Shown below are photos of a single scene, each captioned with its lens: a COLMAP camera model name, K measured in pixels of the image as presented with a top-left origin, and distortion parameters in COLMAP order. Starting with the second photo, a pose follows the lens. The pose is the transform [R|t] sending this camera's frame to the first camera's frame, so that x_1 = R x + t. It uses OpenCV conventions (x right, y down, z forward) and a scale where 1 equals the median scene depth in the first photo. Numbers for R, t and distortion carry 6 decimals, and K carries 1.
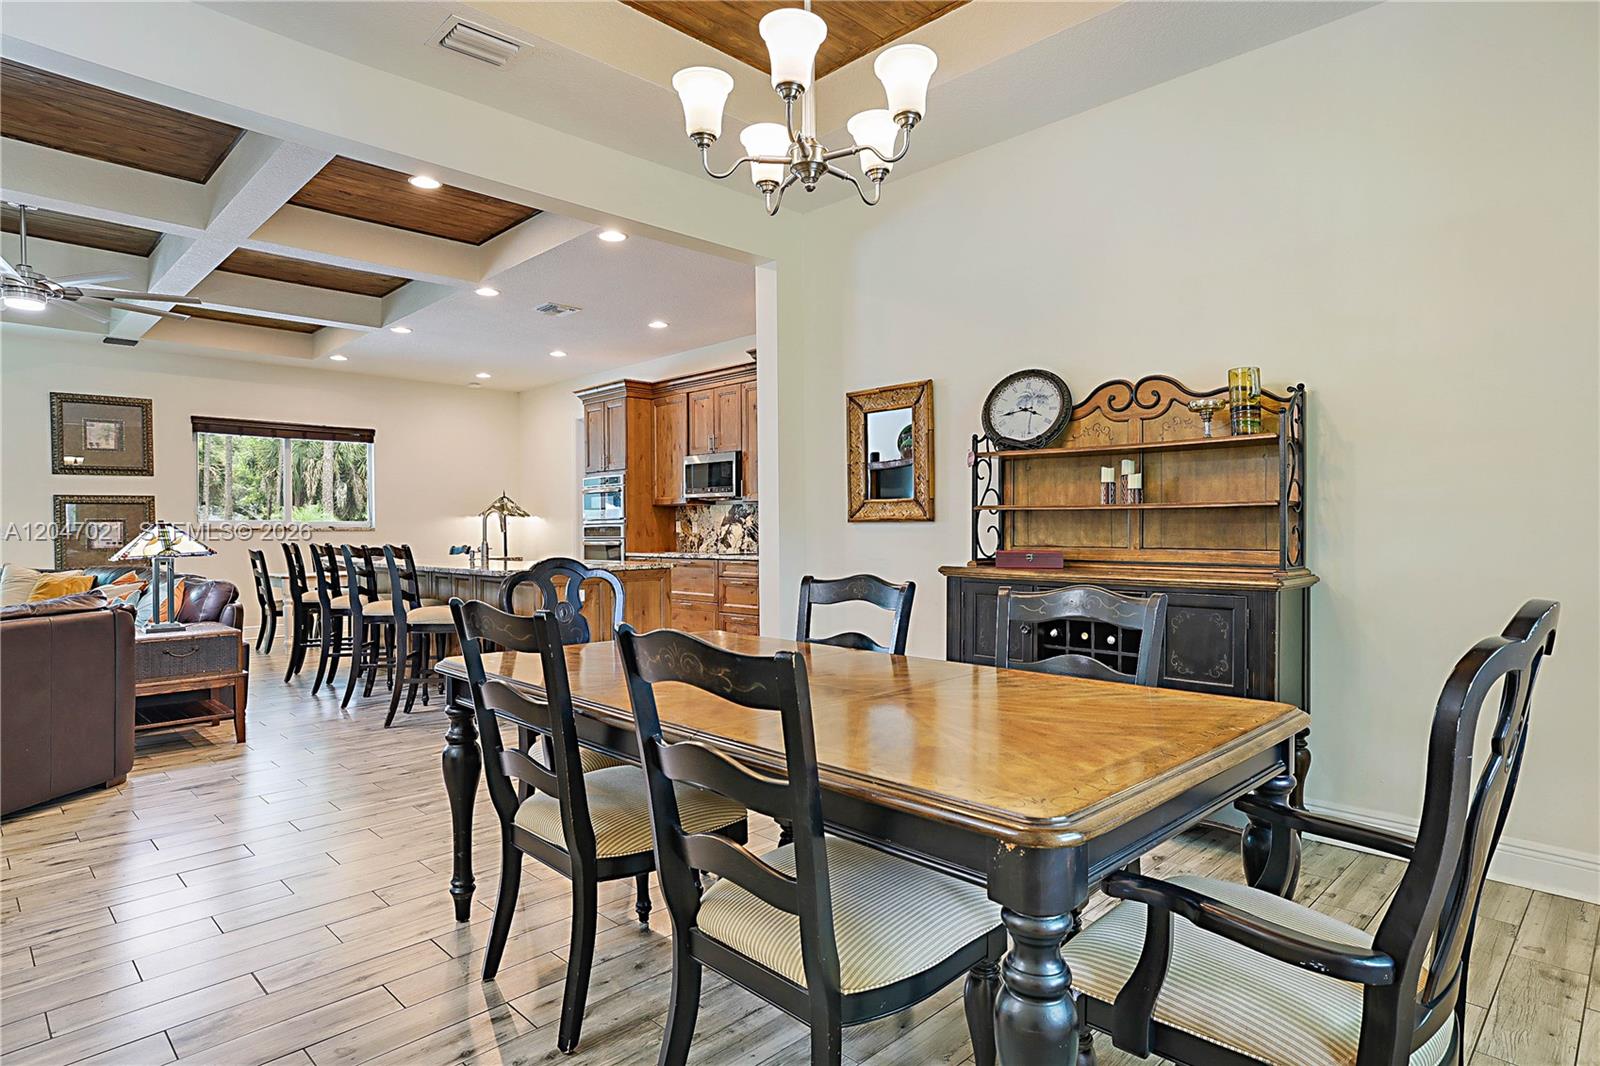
lens RADIAL K [[891.0, 0, 796.3], [0, 891.0, 527.2], [0, 0, 1]] dist [-0.018265, 0.019043]
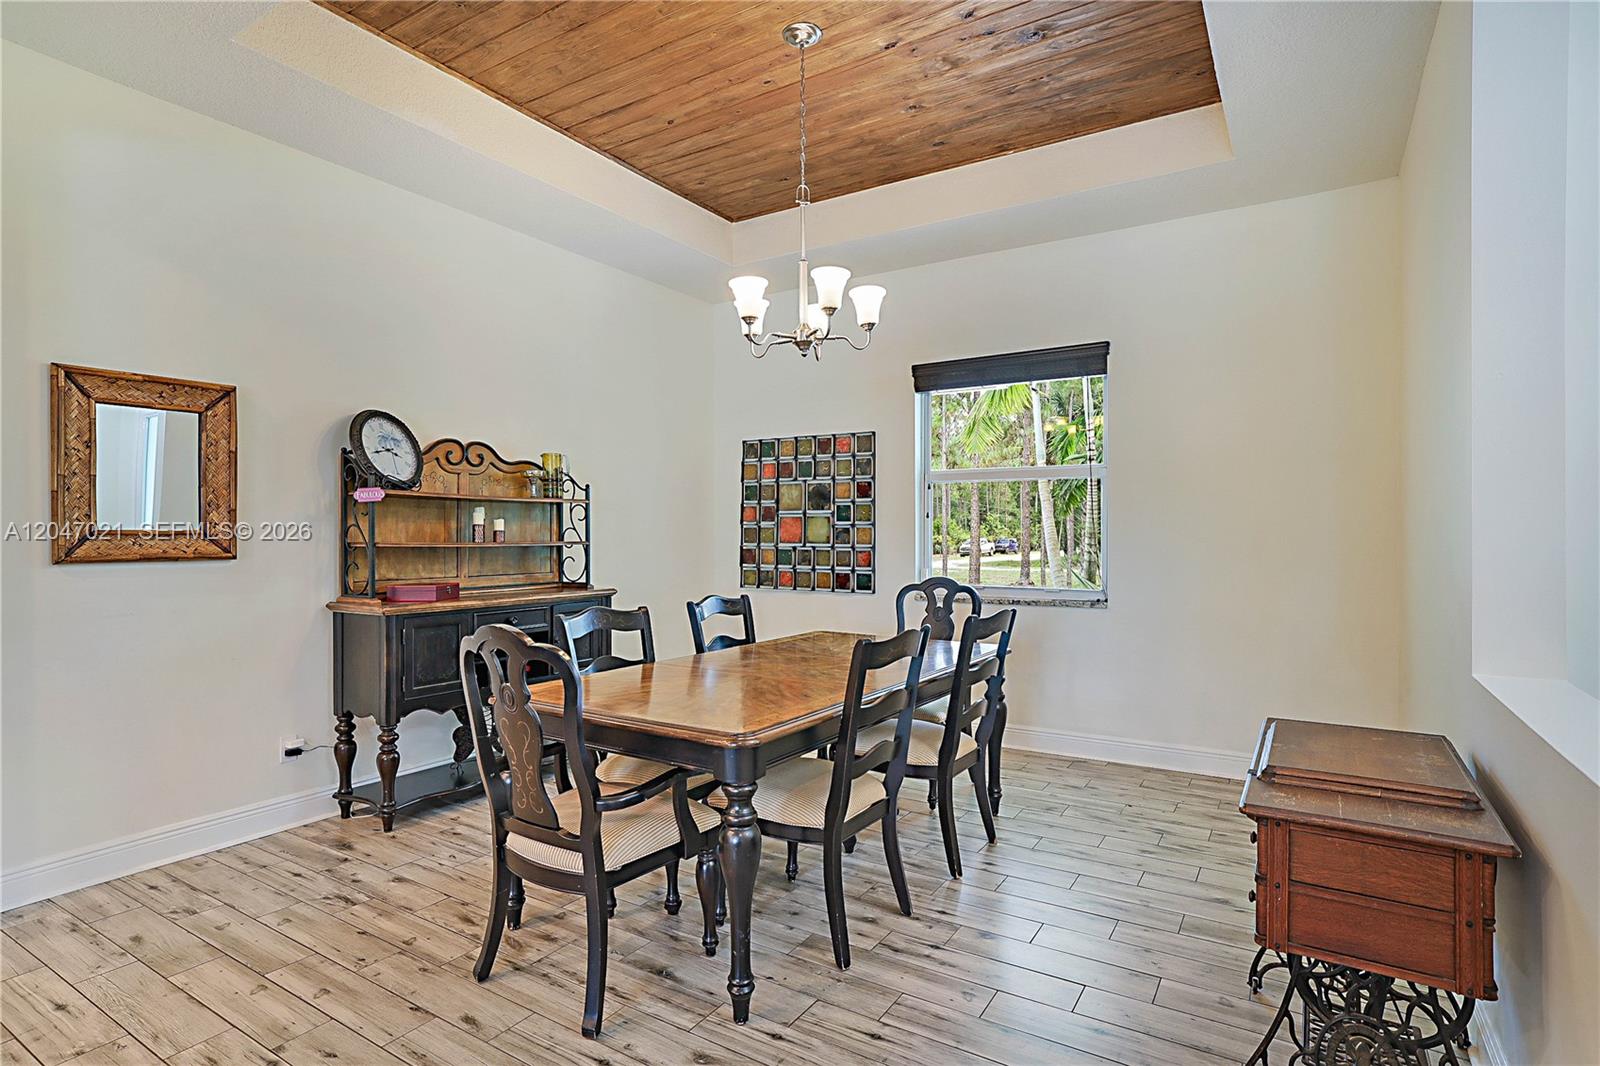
lens RADIAL K [[824.1, 0, 795.8], [0, 824.1, 536.2], [0, 0, 1]] dist [-0.026724, 0.020688]
pose [[-0.222070, 0.003511, 0.975025, -0.361387], [0.004629, 0.999986, -0.002546, -0.012316], [-0.975020, 0.003947, -0.222083, 0.345637]]
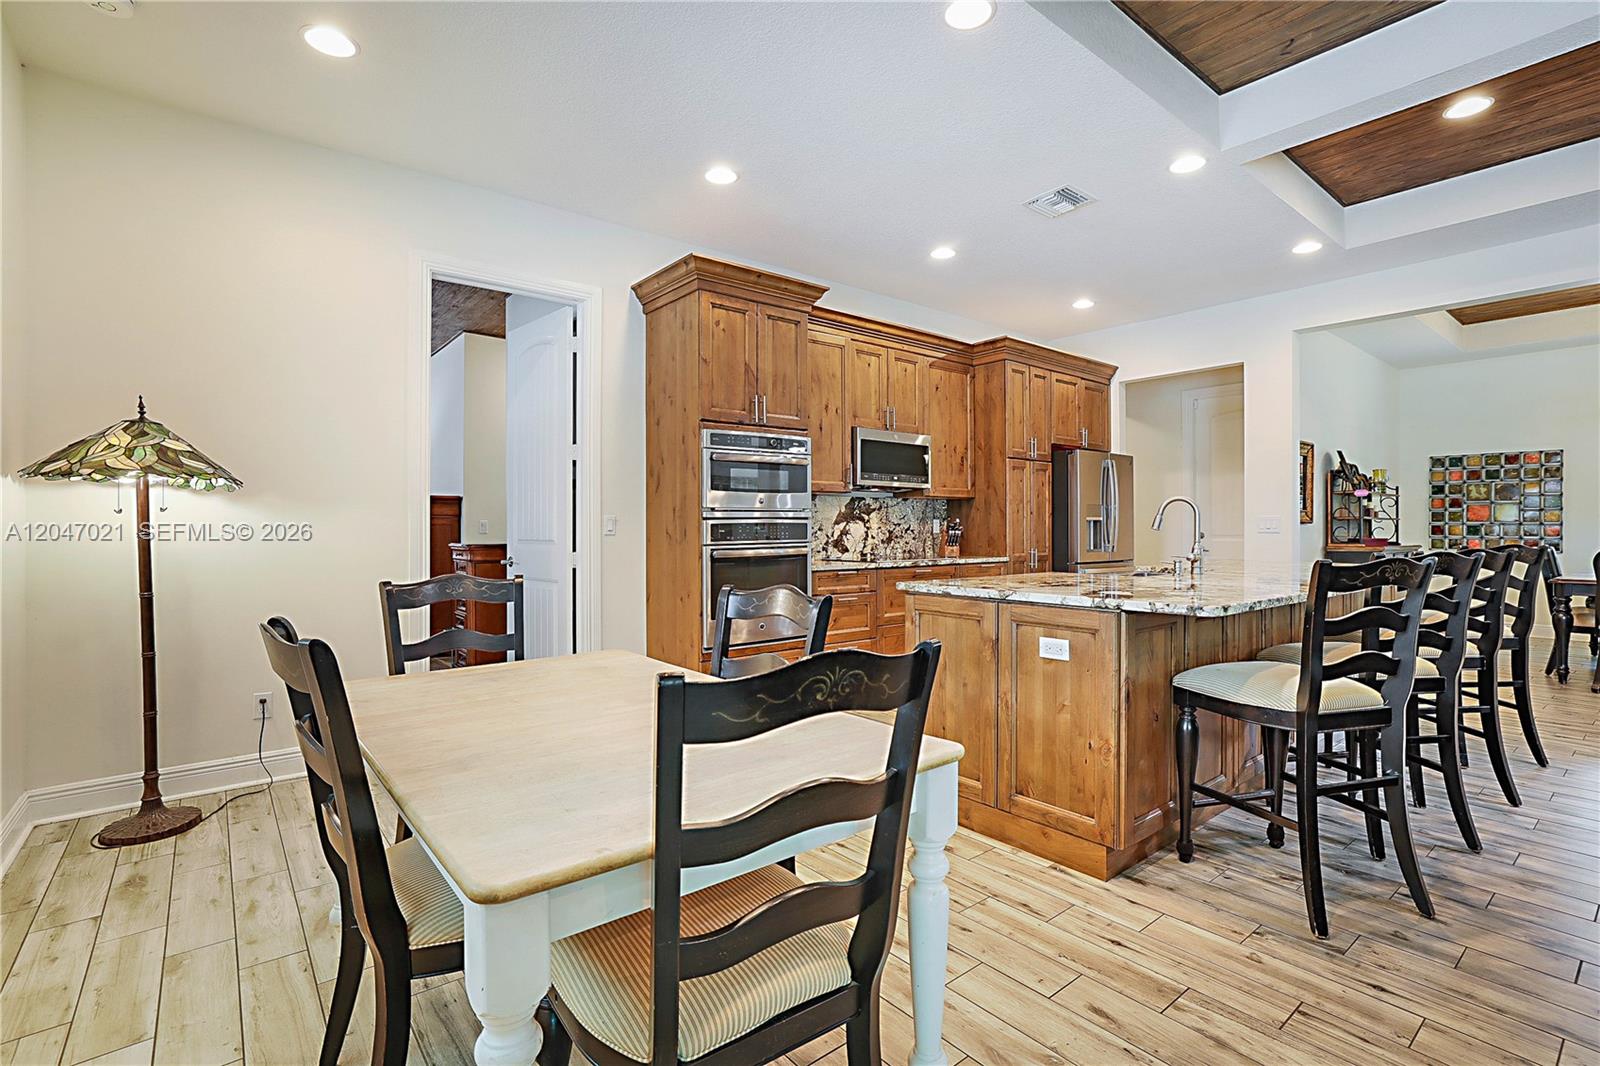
lens RADIAL K [[765.0, 0, 809.7], [0, 765.0, 529.4], [0, 0, 1]] dist [-0.030408, 0.011487]
pose [[0.080929, 0.005248, 0.996706, -0.728910], [-0.000225, 0.999986, -0.005247, 0.006547], [-0.996720, 0.000200, 0.080929, 0.967443]]
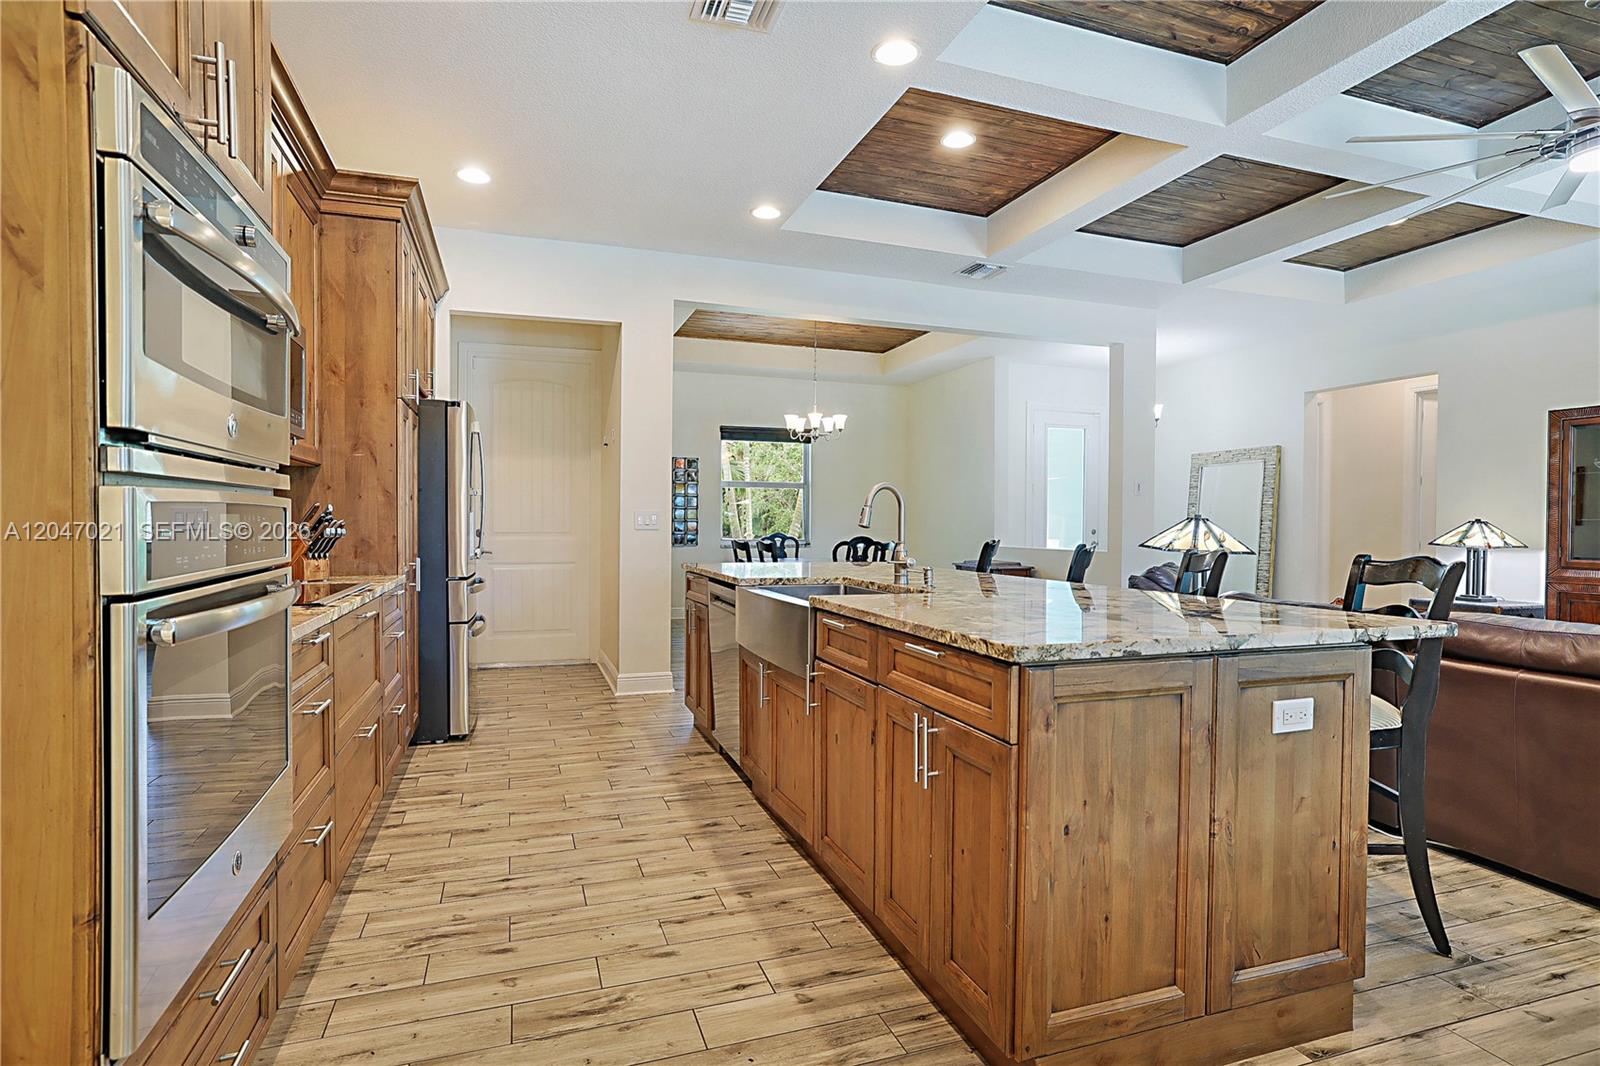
lens RADIAL K [[824.1, 0, 809.1], [0, 824.1, 535.0], [0, 0, 1]] dist [-0.026724, 0.020688]
pose [[-0.909419, -0.002414, 0.415875, -0.391000], [0.002206, 0.999941, 0.010626, 0.003886], [-0.415876, 0.010581, -0.909360, 1.136517]]
